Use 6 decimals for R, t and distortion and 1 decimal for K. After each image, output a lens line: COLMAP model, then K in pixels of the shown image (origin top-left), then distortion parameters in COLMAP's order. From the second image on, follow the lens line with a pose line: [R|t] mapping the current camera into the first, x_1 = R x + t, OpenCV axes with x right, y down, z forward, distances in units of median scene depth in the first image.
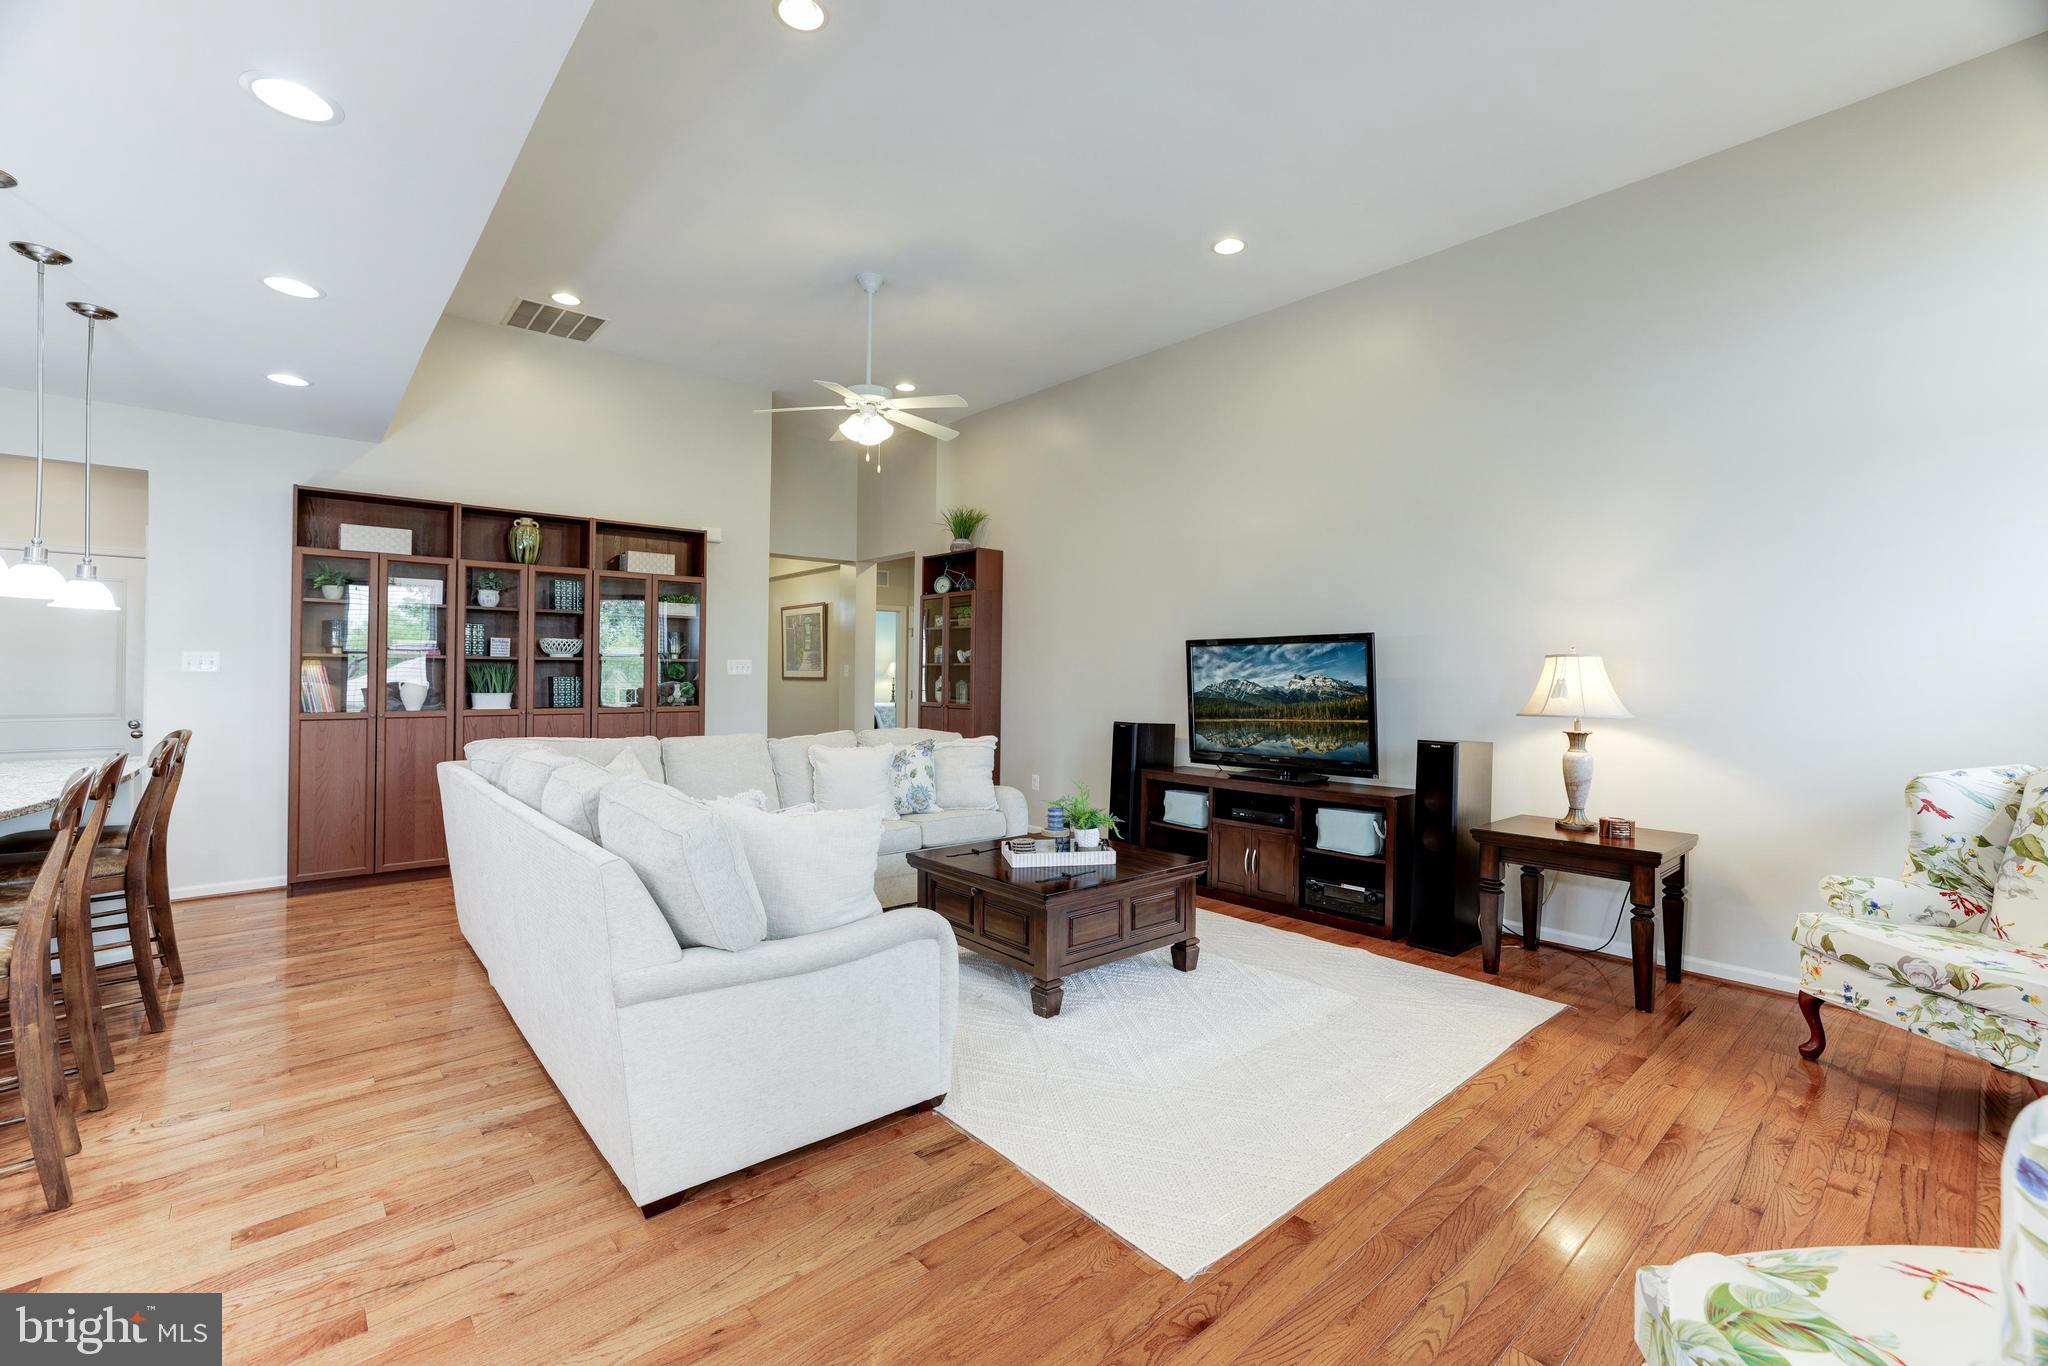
lens RADIAL K [[864.2, 0, 1013.8], [0, 864.2, 670.9], [0, 0, 1]] dist [-0.000077, 0.000455]
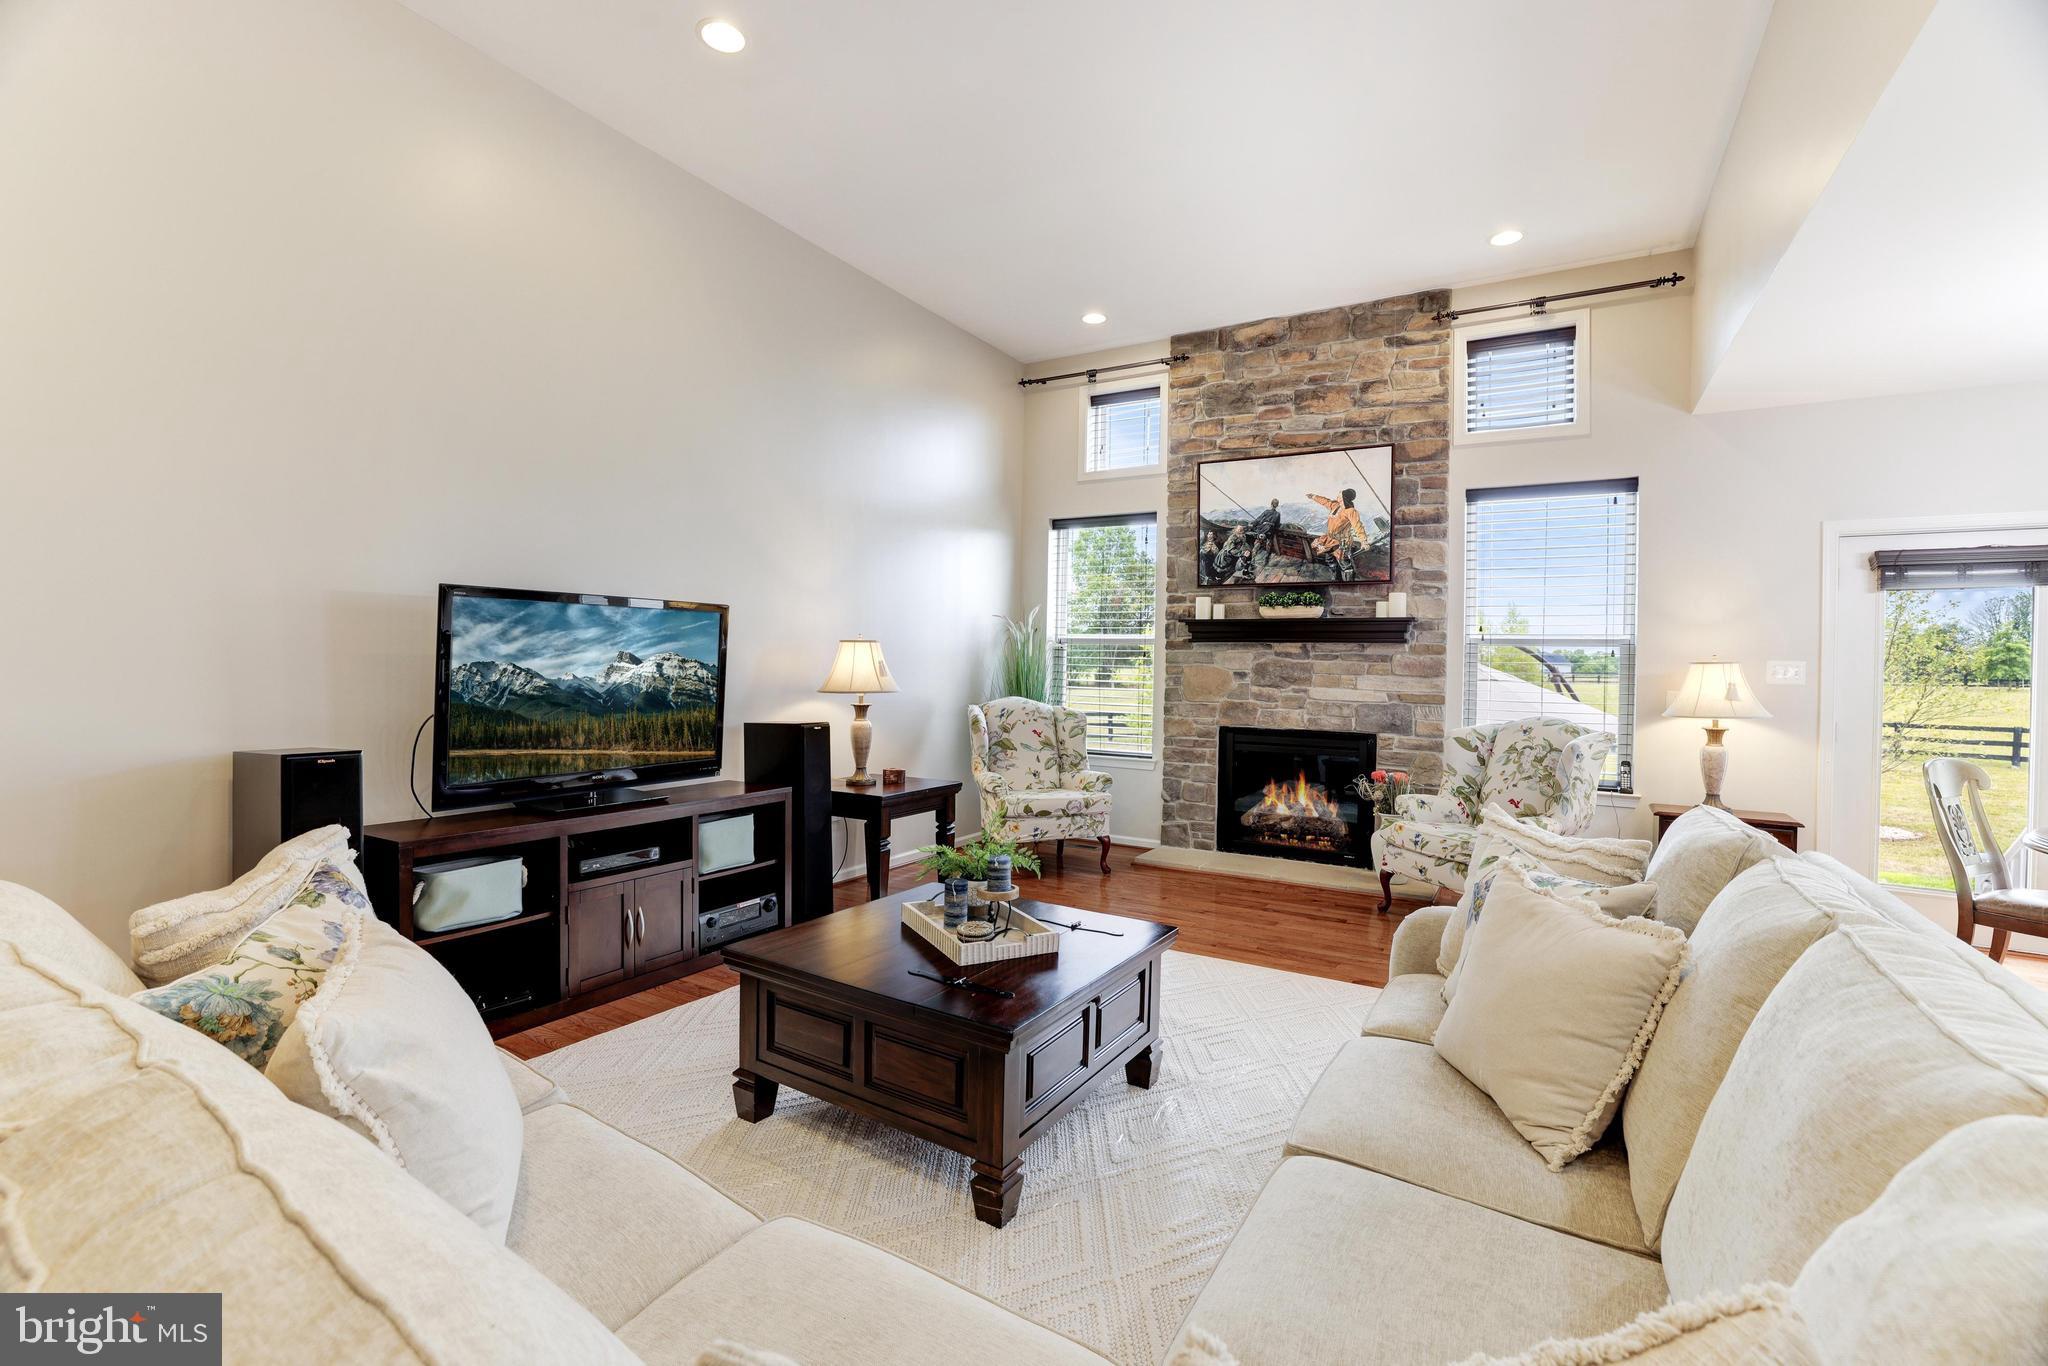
lens RADIAL K [[890.3, 0, 1023.1], [0, 890.3, 670.3], [0, 0, 1]] dist [-0.054116, 0.022595]
pose [[-0.307882, -0.016179, 0.951287, -0.576727], [-0.023714, 0.999675, 0.009327, 0.006148], [-0.951129, -0.019687, -0.308165, 1.122111]]
